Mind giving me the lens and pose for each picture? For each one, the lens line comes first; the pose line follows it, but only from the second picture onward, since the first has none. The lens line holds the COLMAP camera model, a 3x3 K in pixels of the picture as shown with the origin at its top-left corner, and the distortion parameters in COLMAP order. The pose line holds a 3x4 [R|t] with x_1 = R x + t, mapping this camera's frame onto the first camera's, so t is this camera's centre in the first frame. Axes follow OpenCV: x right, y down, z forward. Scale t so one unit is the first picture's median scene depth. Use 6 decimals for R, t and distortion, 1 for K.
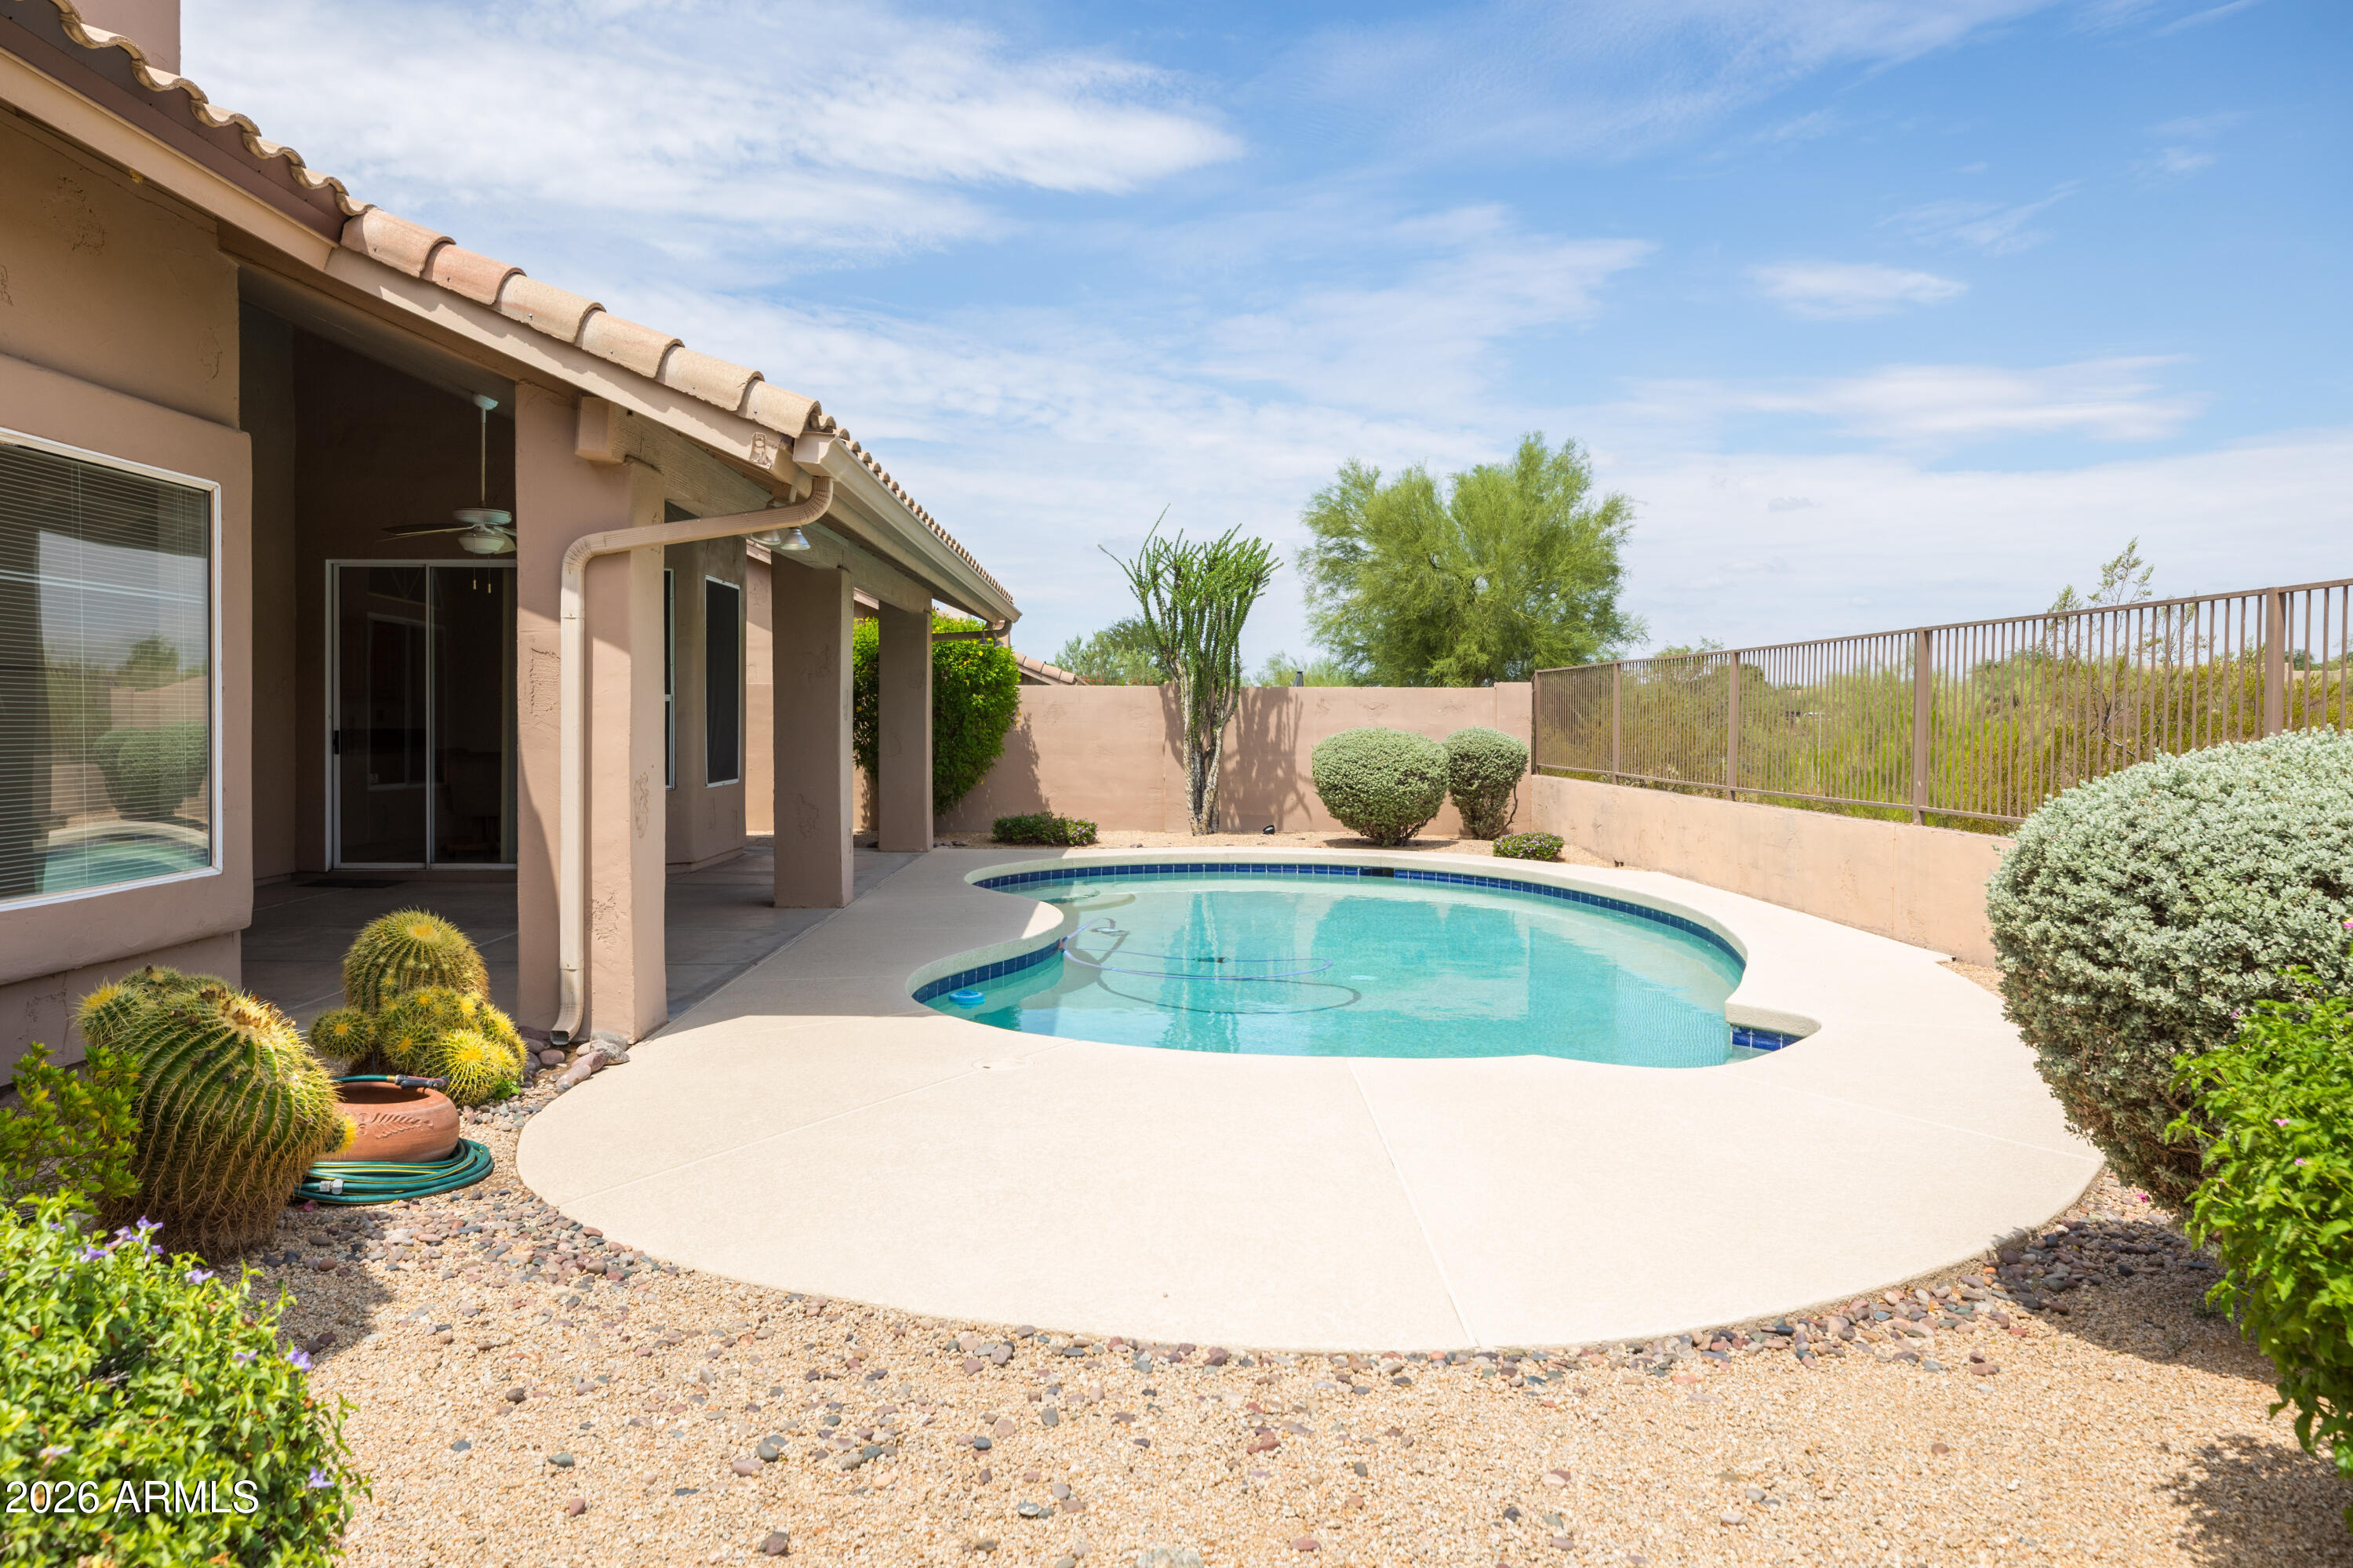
lens RADIAL K [[1640.4, 0, 1168.9], [0, 1640.4, 738.8], [0, 0, 1]] dist [0.055464, -0.079256]
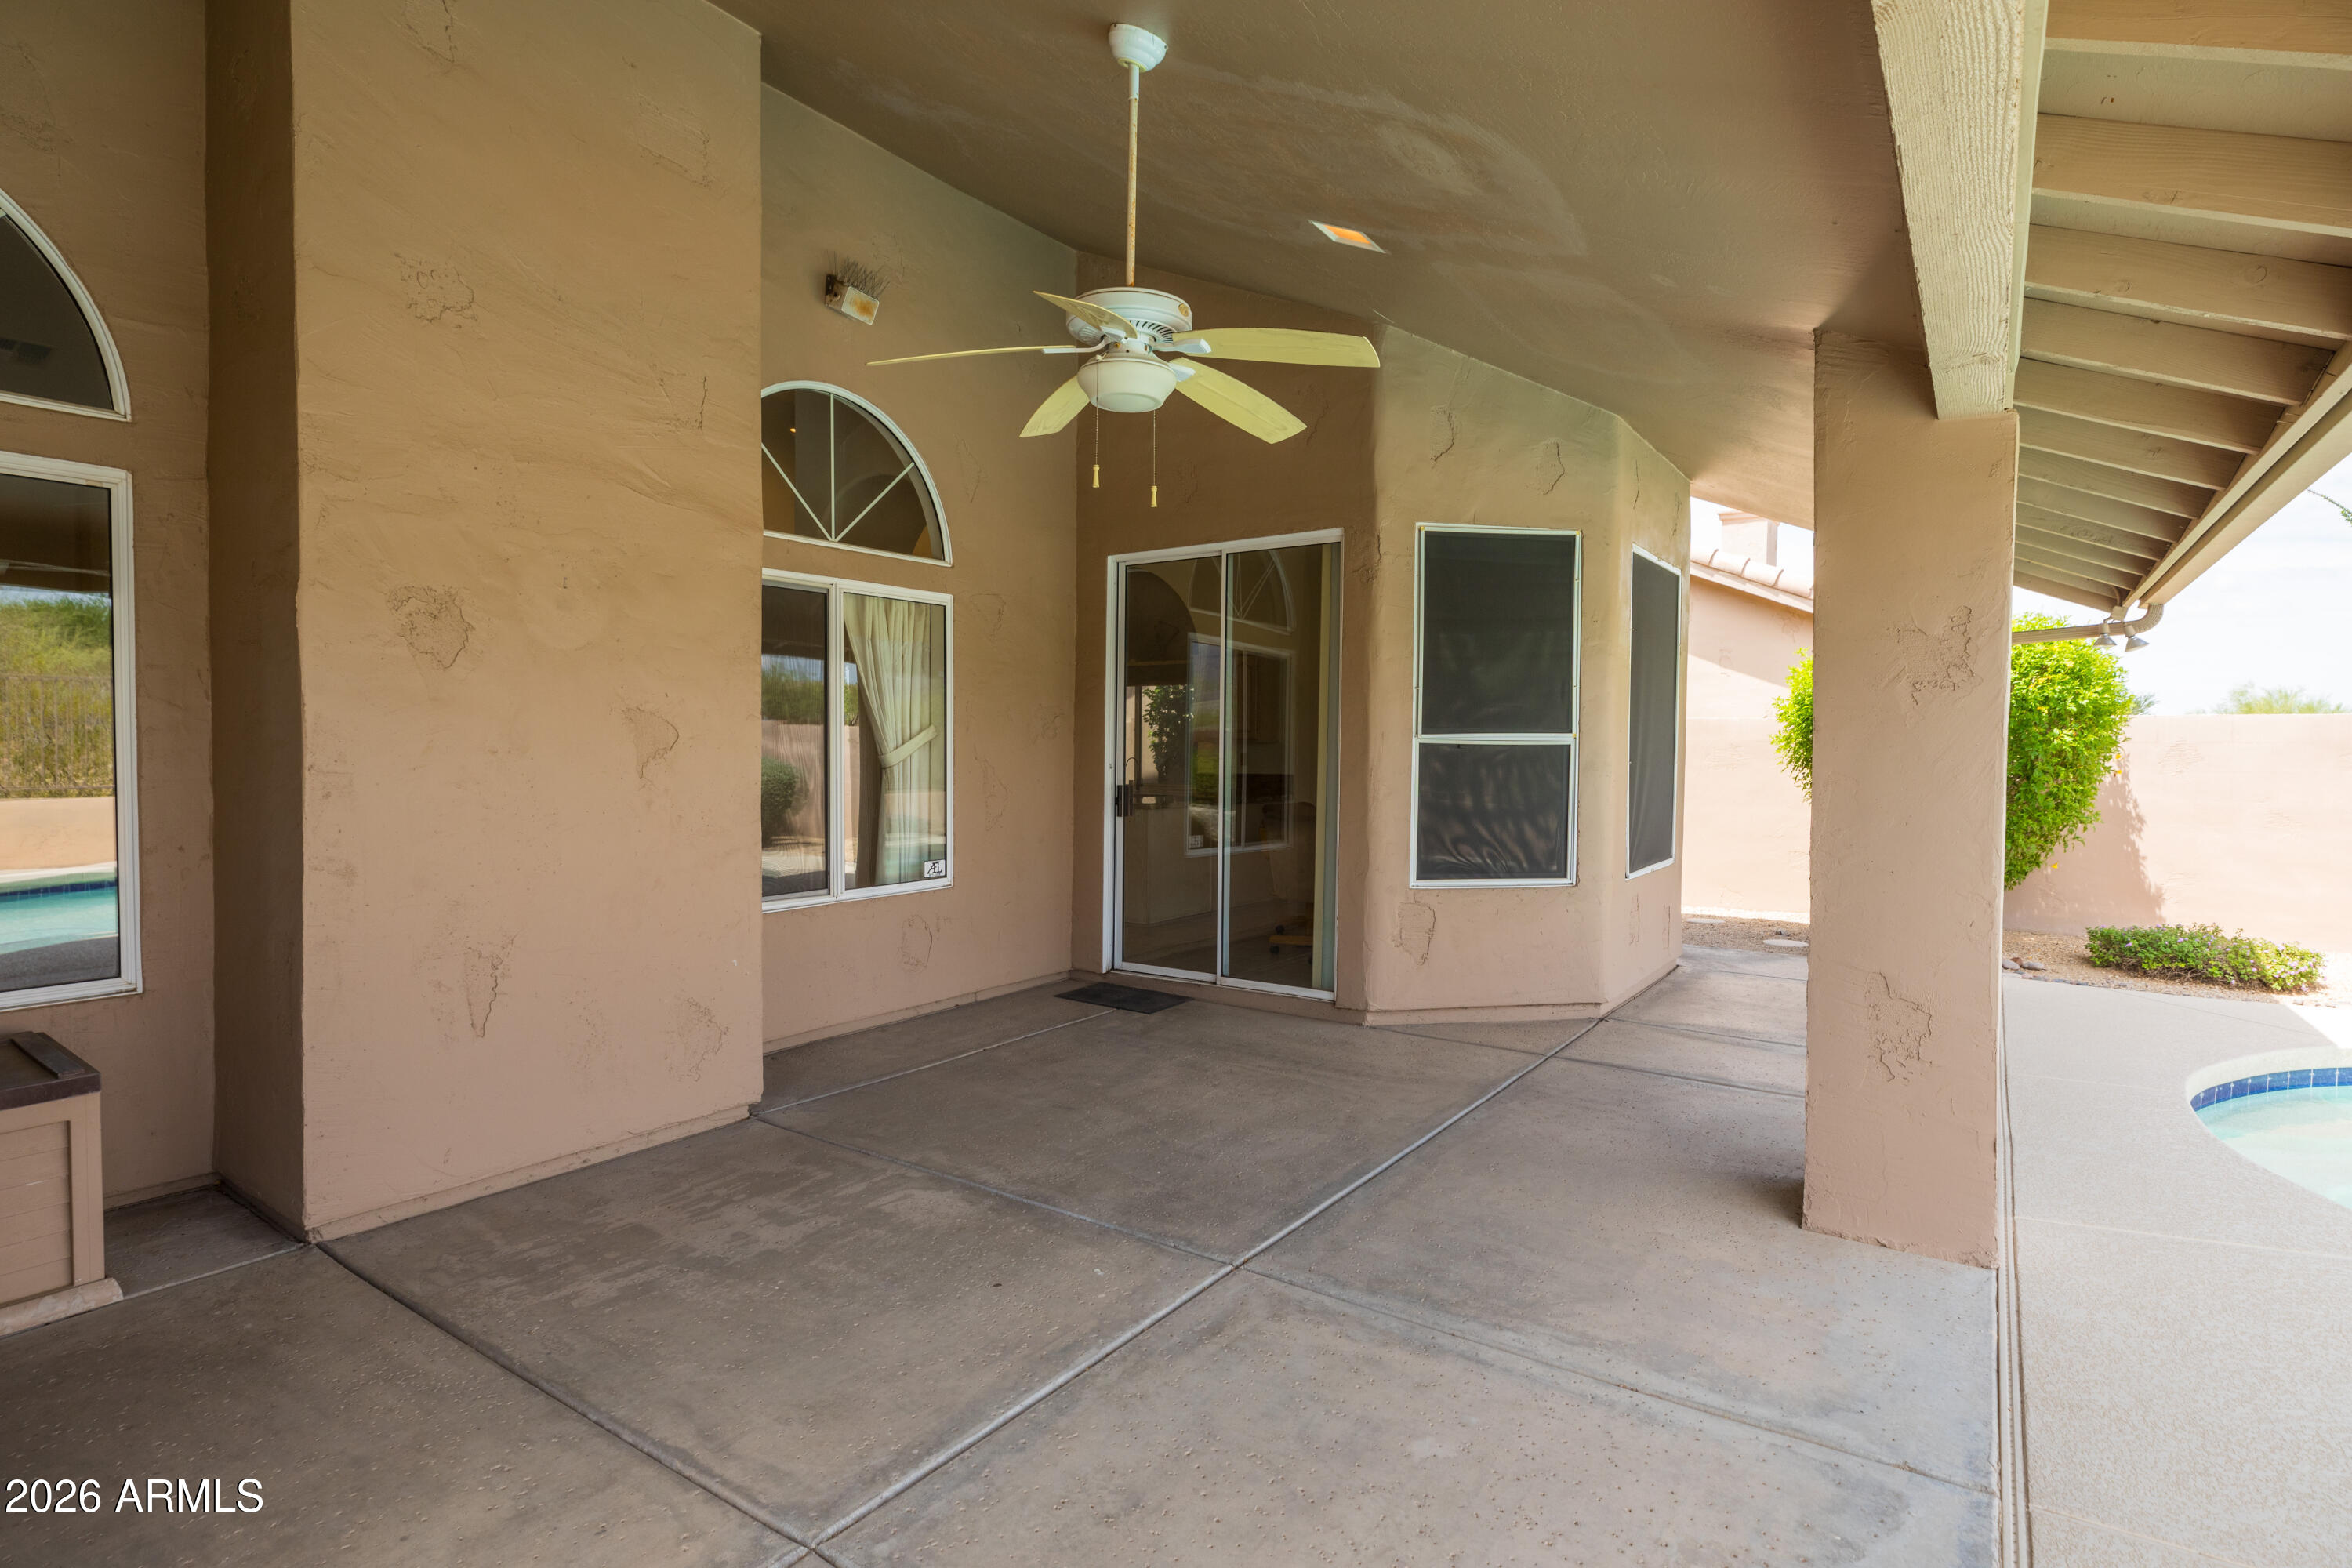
lens RADIAL K [[1177.2, 0, 1176.0], [0, 1177.2, 784.0], [0, 0, 1]] dist [-0.001401, -0.000062]
pose [[0.791647, 0.024759, -0.610476, -0.107994], [-0.010754, 0.999588, 0.026595, -0.013677], [0.610884, -0.014489, 0.791588, 0.410375]]
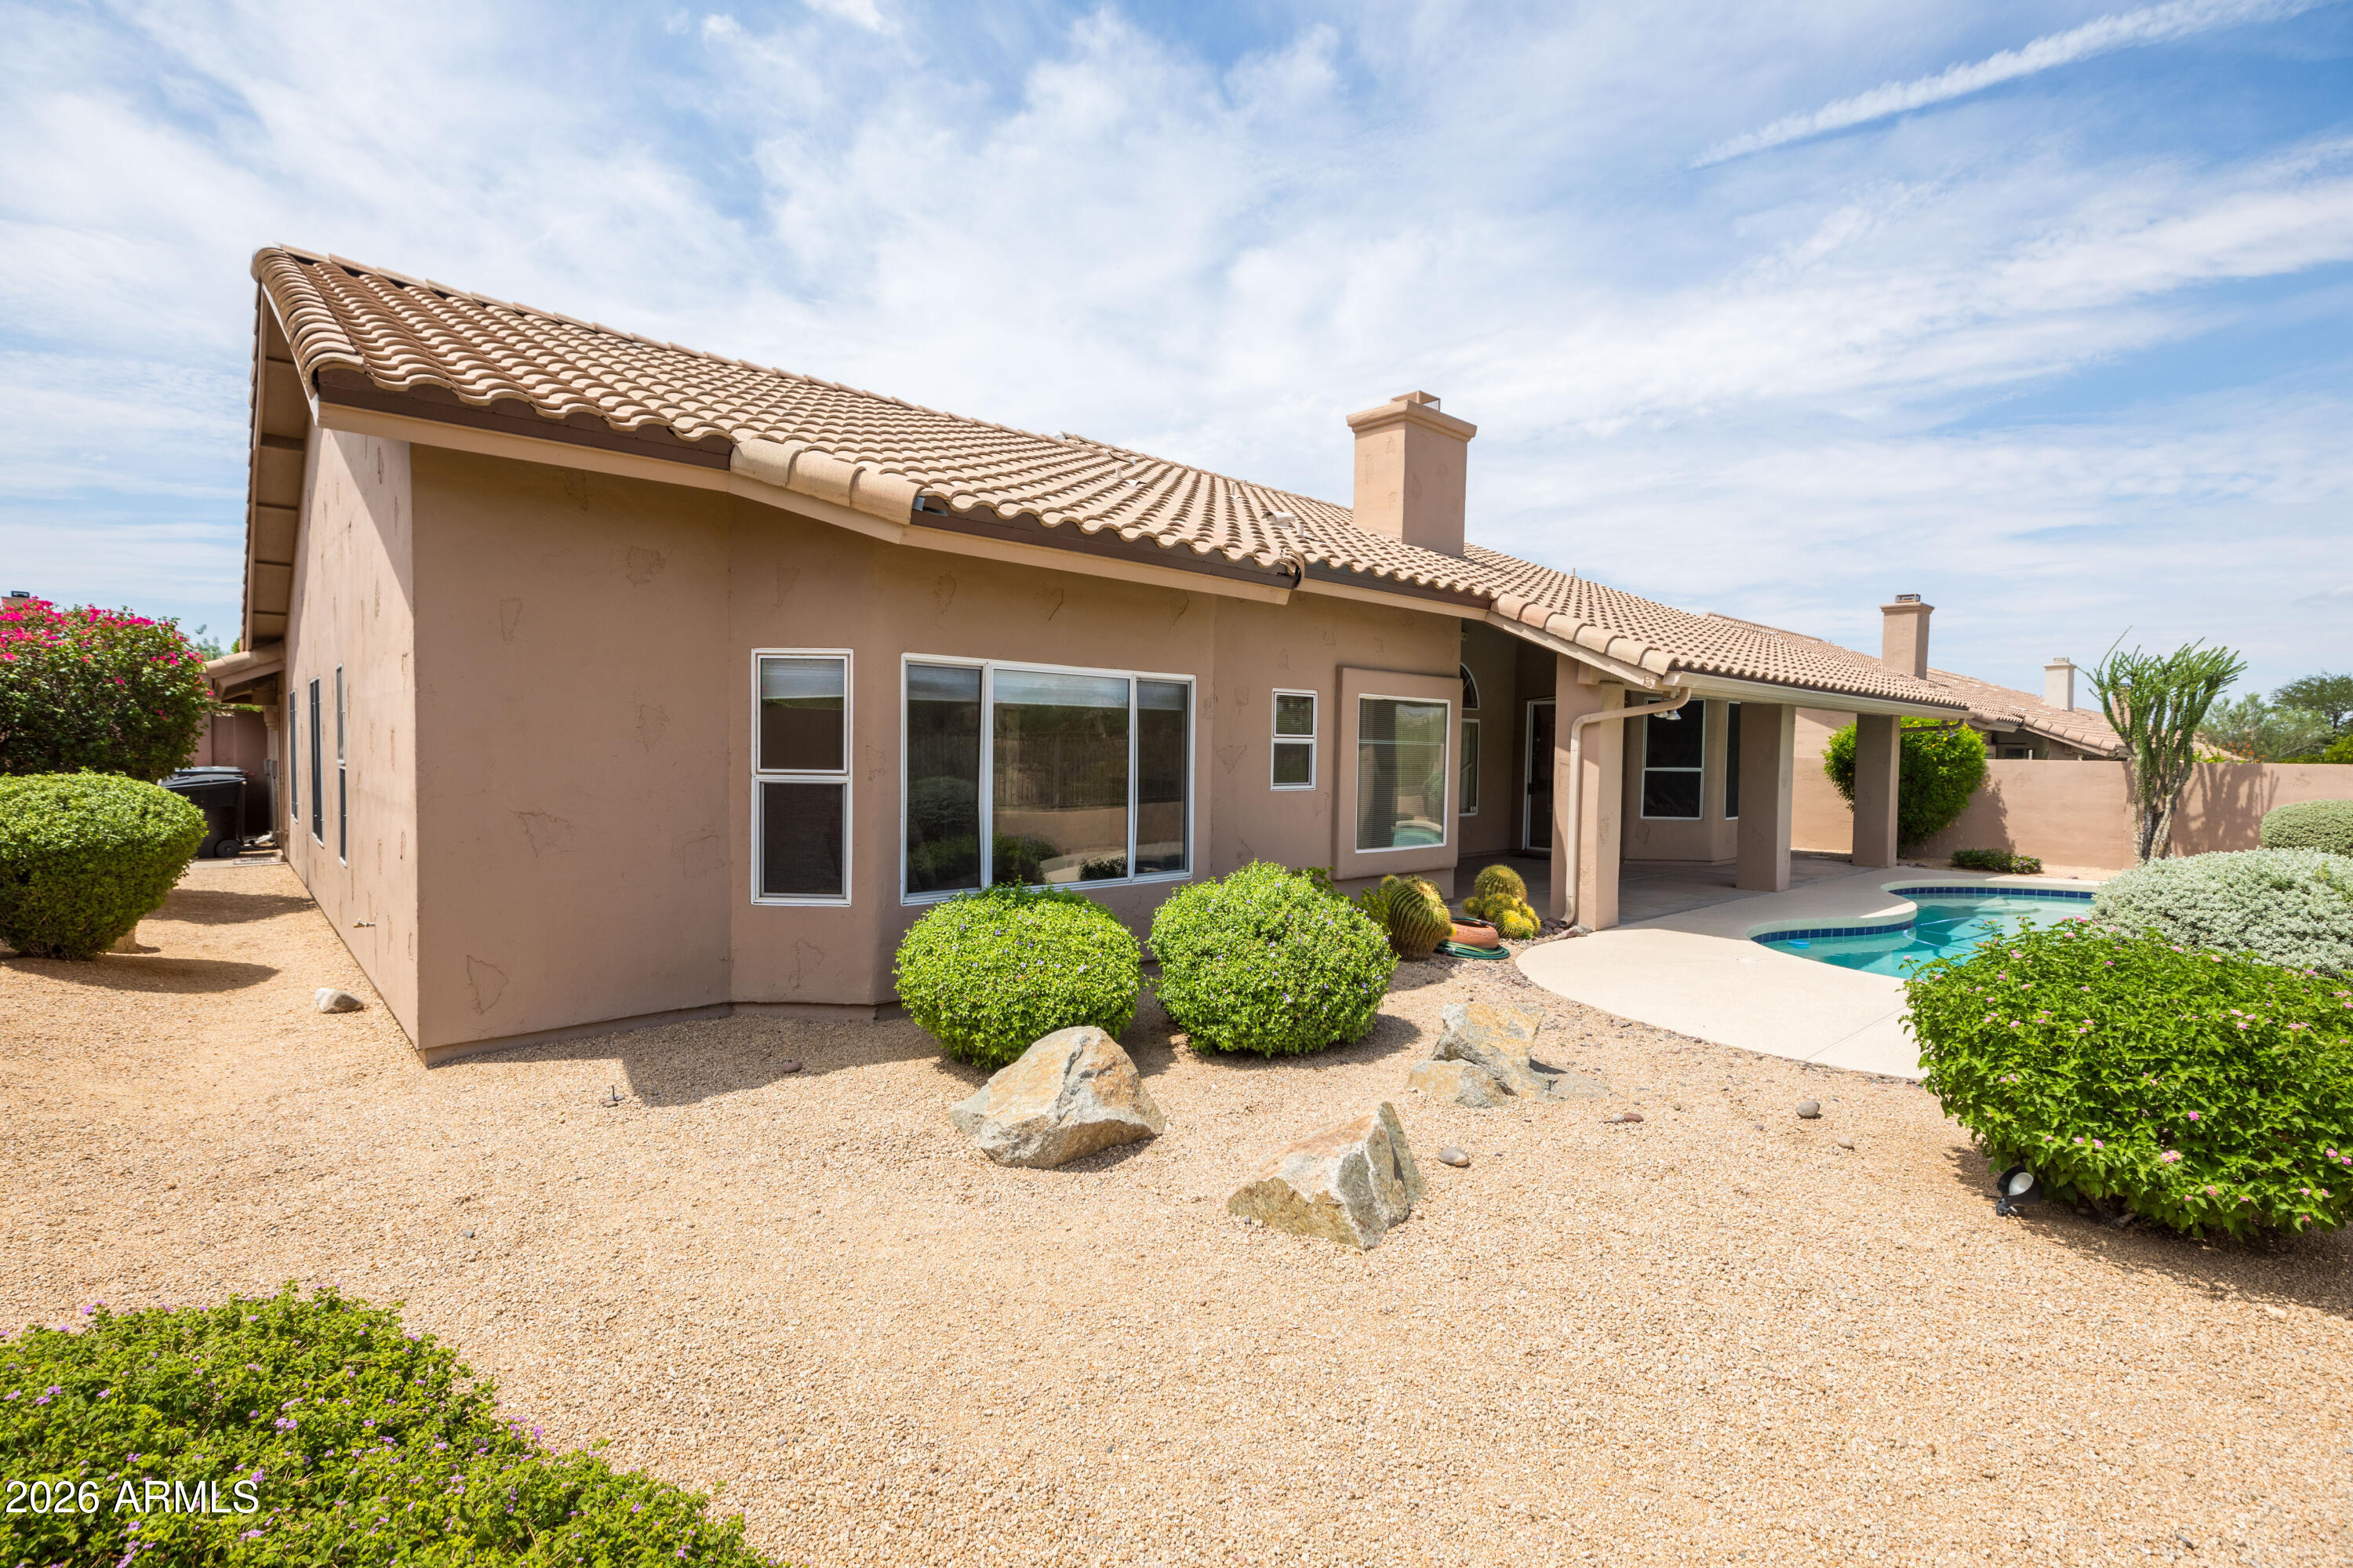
lens RADIAL K [[1079.8, 0, 1176.5], [0, 1079.8, 784.0], [0, 0, 1]] dist [0.018203, -0.000357]
pose [[0.661155, 0.033926, -0.749482, 0.164434], [-0.023816, 0.999423, 0.024230, -0.018464], [0.749871, 0.001830, 0.661581, -0.179662]]
